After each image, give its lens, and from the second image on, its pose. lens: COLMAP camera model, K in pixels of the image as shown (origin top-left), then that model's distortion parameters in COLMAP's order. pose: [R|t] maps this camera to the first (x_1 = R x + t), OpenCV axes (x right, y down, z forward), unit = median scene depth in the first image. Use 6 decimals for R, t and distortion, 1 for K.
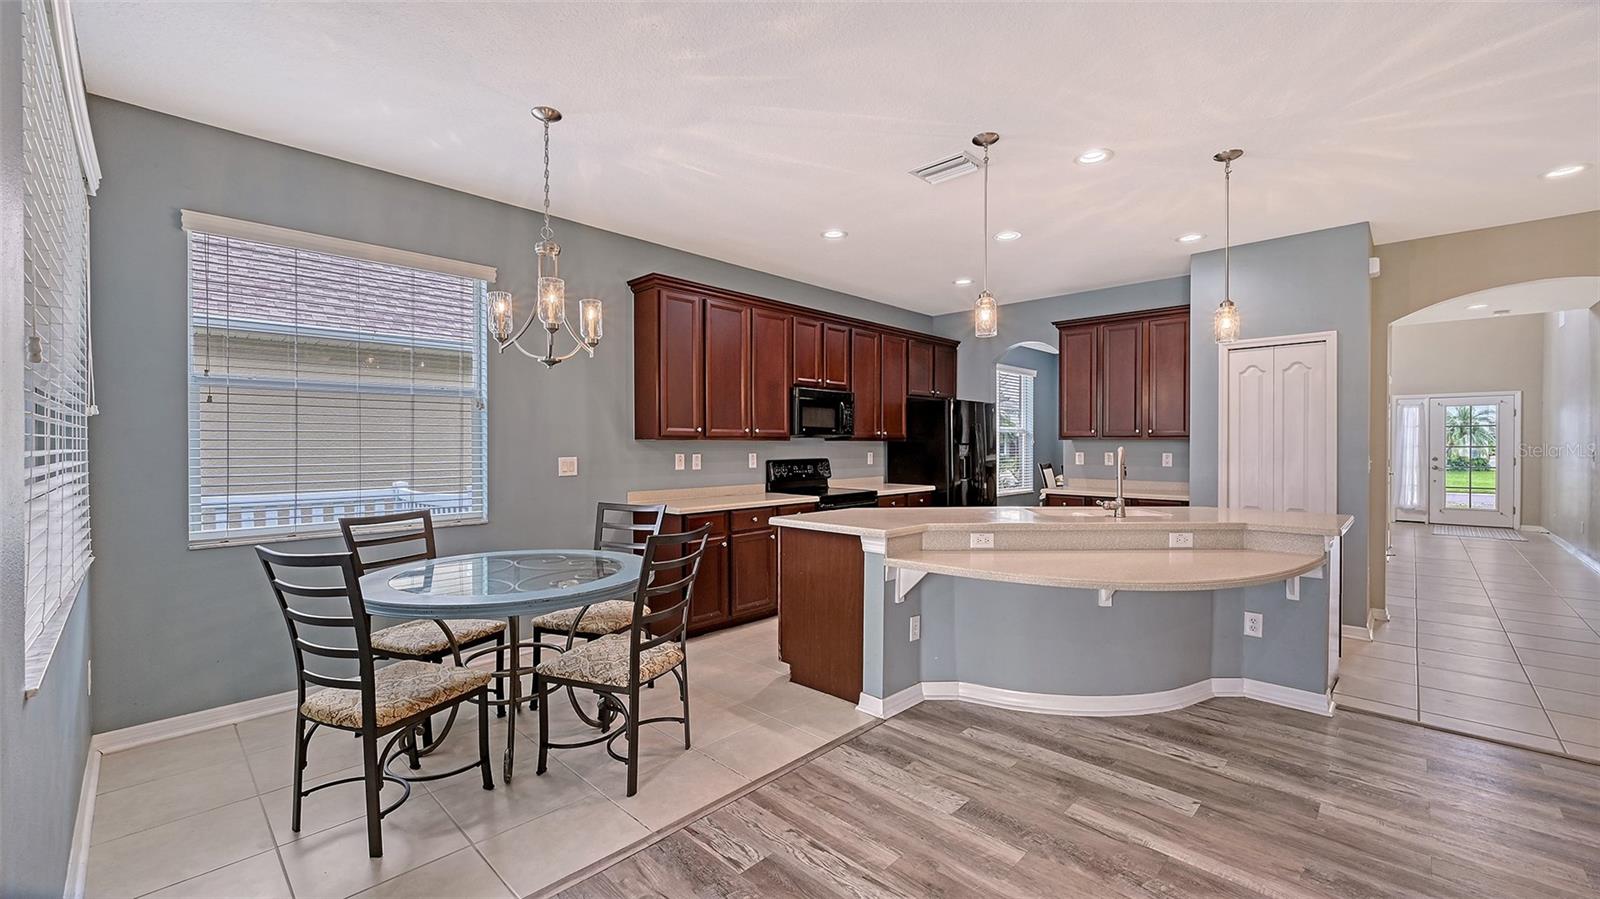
lens RADIAL K [[637.5, 0, 810.2], [0, 637.5, 447.7], [0, 0, 1]] dist [-0.000741, -0.000011]
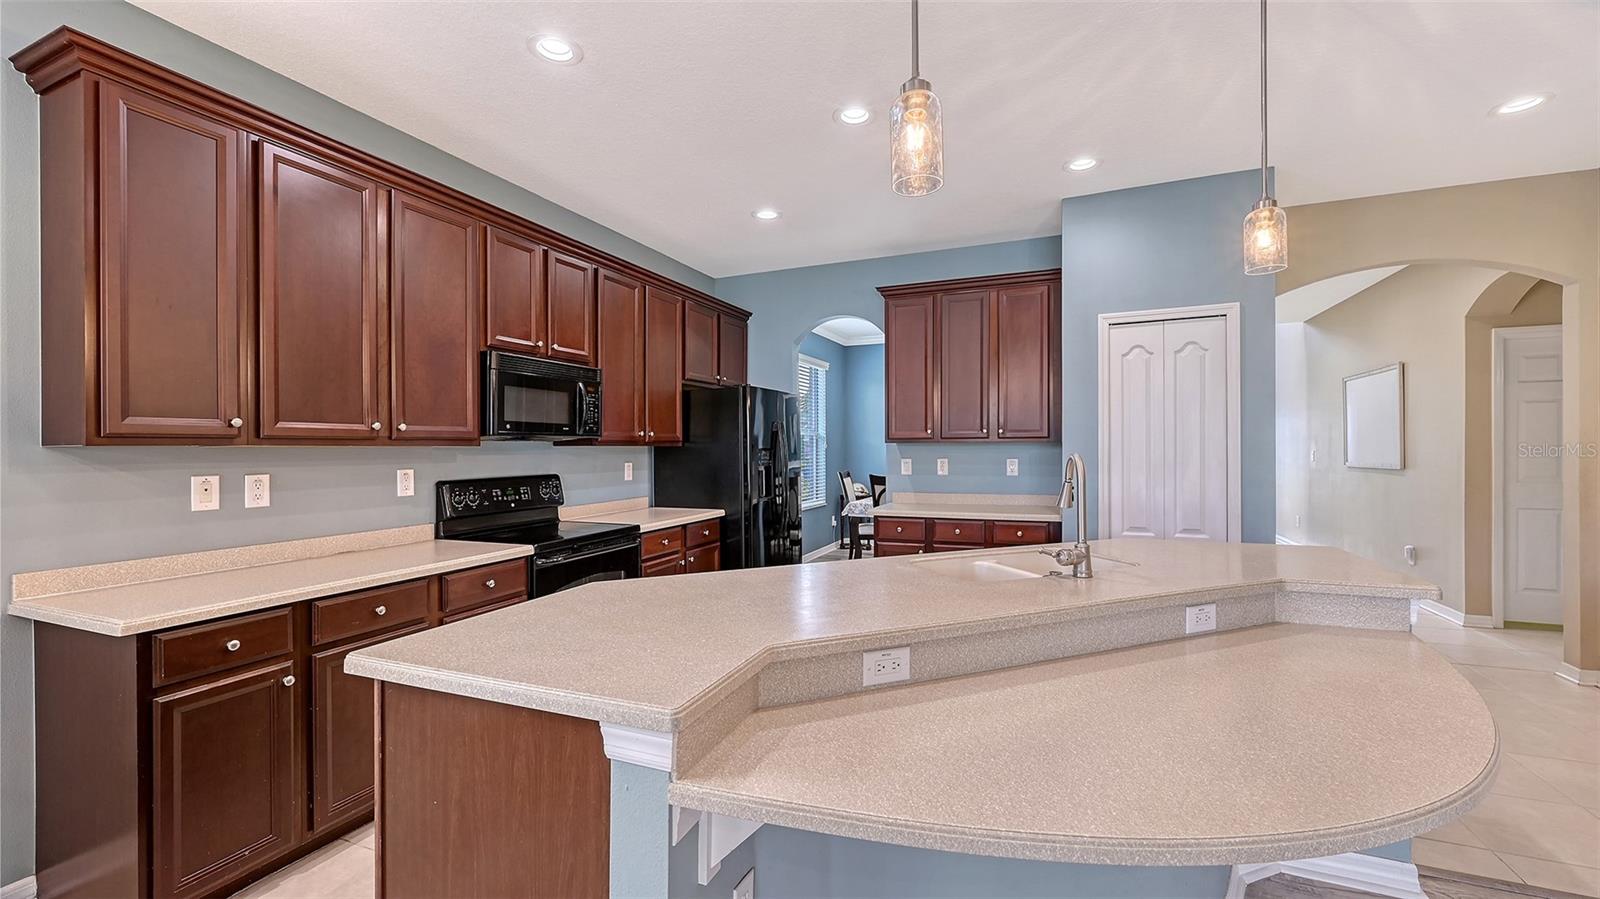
lens RADIAL K [[638.5, 0, 803.1], [0, 638.5, 440.8], [0, 0, 1]] dist [-0.000149, 0.000005]
pose [[0.936127, -0.002790, 0.351650, 0.037044], [0.009190, 0.999821, -0.016534, -0.003610], [-0.351541, 0.018710, 0.935986, 0.380311]]
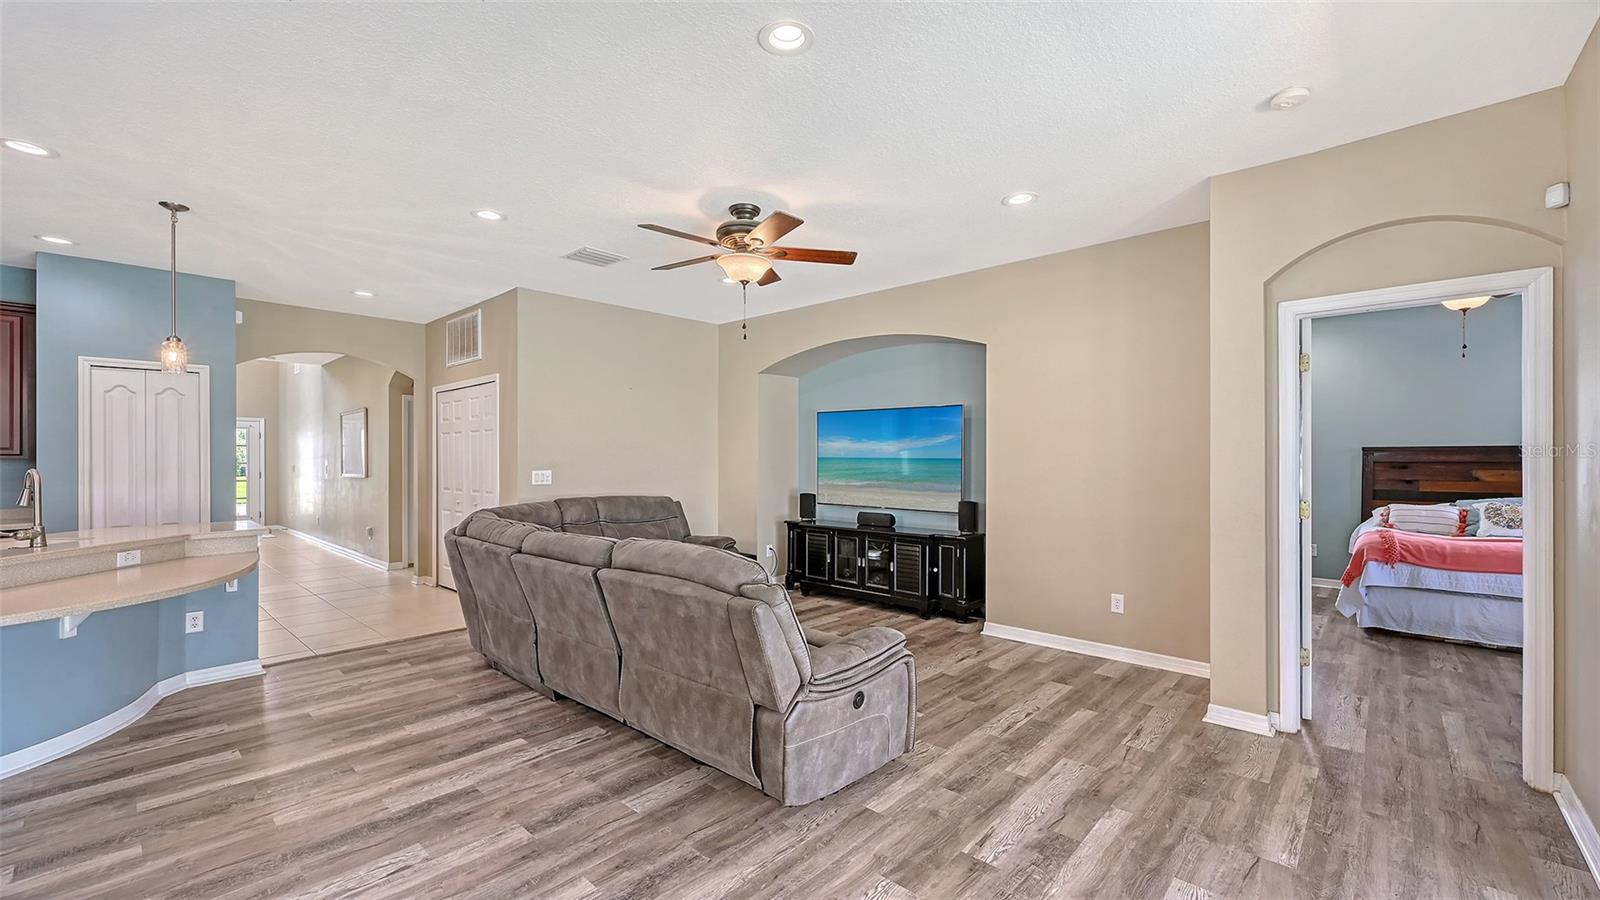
lens RADIAL K [[639.1, 0, 806.1], [0, 639.1, 456.2], [0, 0, 1]] dist [-0.001095, -0.000415]
pose [[-0.029759, 0.002135, 0.999555, -0.308867], [0.010033, 0.999948, -0.001837, -0.004701], [-0.999507, 0.009974, -0.029779, -0.042430]]
